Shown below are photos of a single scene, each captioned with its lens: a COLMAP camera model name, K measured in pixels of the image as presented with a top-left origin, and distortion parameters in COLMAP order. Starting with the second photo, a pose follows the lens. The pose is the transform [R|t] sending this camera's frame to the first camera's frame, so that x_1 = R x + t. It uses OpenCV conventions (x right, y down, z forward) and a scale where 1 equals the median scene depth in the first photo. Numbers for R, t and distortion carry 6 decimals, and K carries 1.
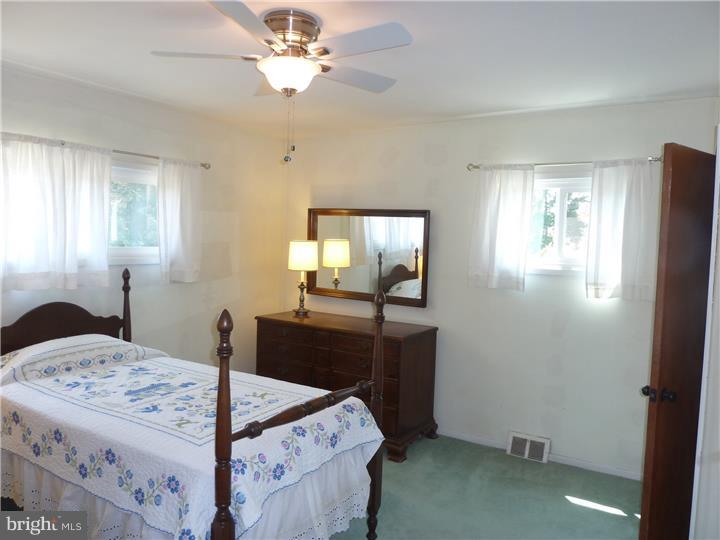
lens RADIAL K [[534.7, 0, 362.2], [0, 534.7, 272.8], [0, 0, 1]] dist [-0.041384, 0.014886]
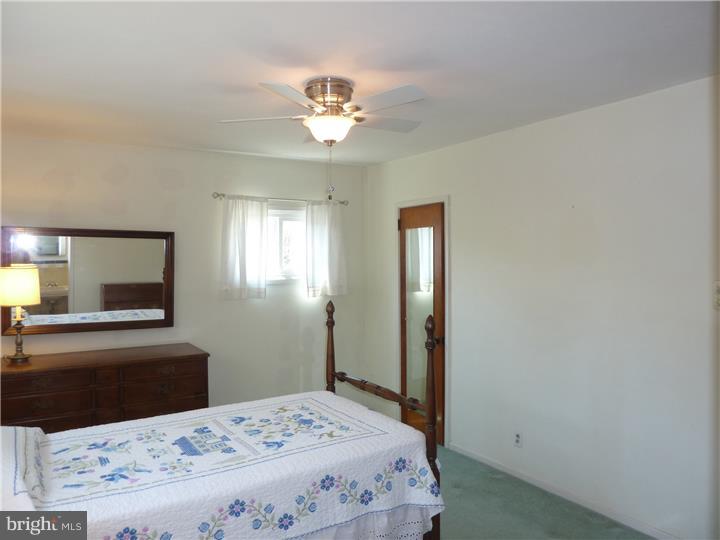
lens RADIAL K [[534.7, 0, 362.6], [0, 534.7, 266.7], [0, 0, 1]] dist [-0.041384, 0.014886]
pose [[0.425813, -0.049589, 0.903451, -1.036070], [0.078544, 0.996754, 0.017691, -0.062601], [-0.901396, 0.063428, 0.428326, 0.359351]]
